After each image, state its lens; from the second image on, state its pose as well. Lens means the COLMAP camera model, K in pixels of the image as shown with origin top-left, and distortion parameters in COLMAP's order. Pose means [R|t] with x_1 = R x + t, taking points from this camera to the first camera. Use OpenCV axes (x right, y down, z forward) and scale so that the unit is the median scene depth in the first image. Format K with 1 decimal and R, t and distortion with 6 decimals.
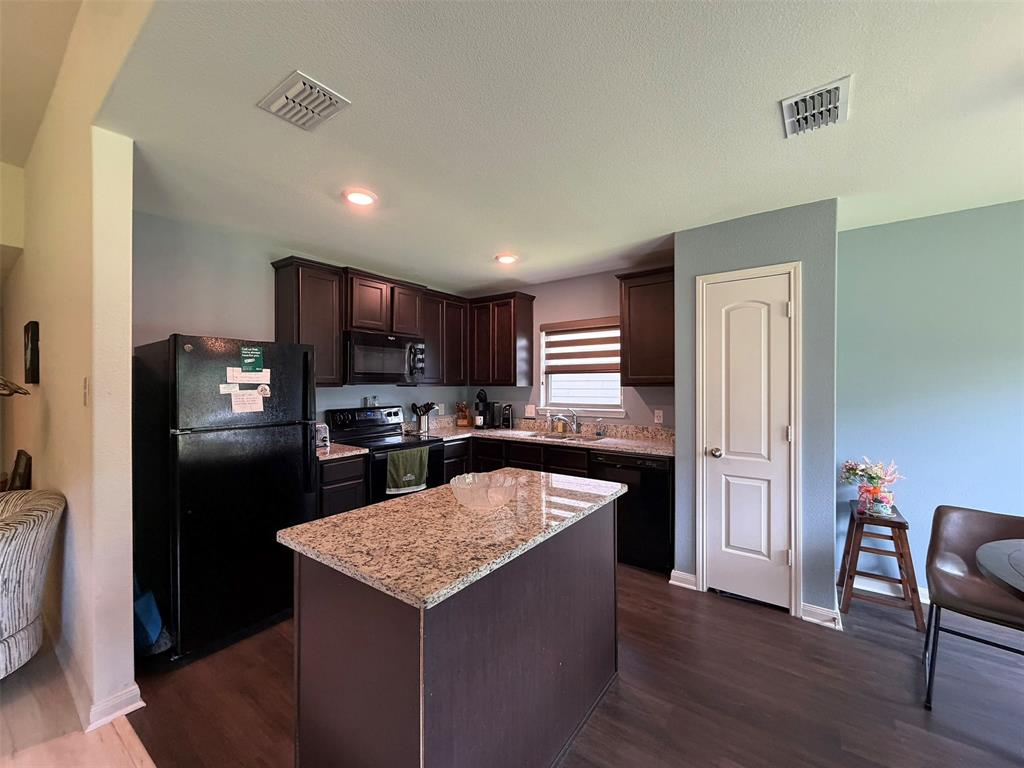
lens RADIAL K [[406.9, 0, 510.9], [0, 406.9, 386.3], [0, 0, 1]] dist [-0.001267, 0.000209]
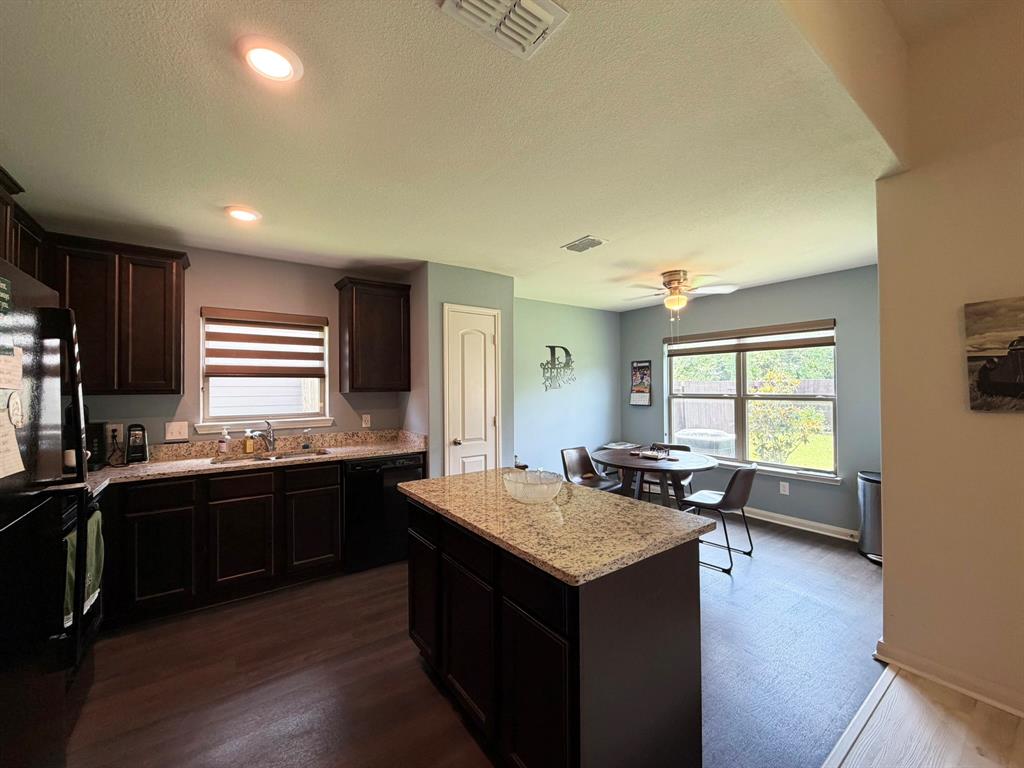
lens RADIAL K [[406.9, 0, 508.2], [0, 406.9, 382.5], [0, 0, 1]] dist [-0.001267, 0.000209]
pose [[0.319177, 0.012370, 0.947615, -0.665221], [0.013097, 0.999762, -0.017462, -0.000918], [-0.947605, 0.017984, 0.318939, 0.421373]]
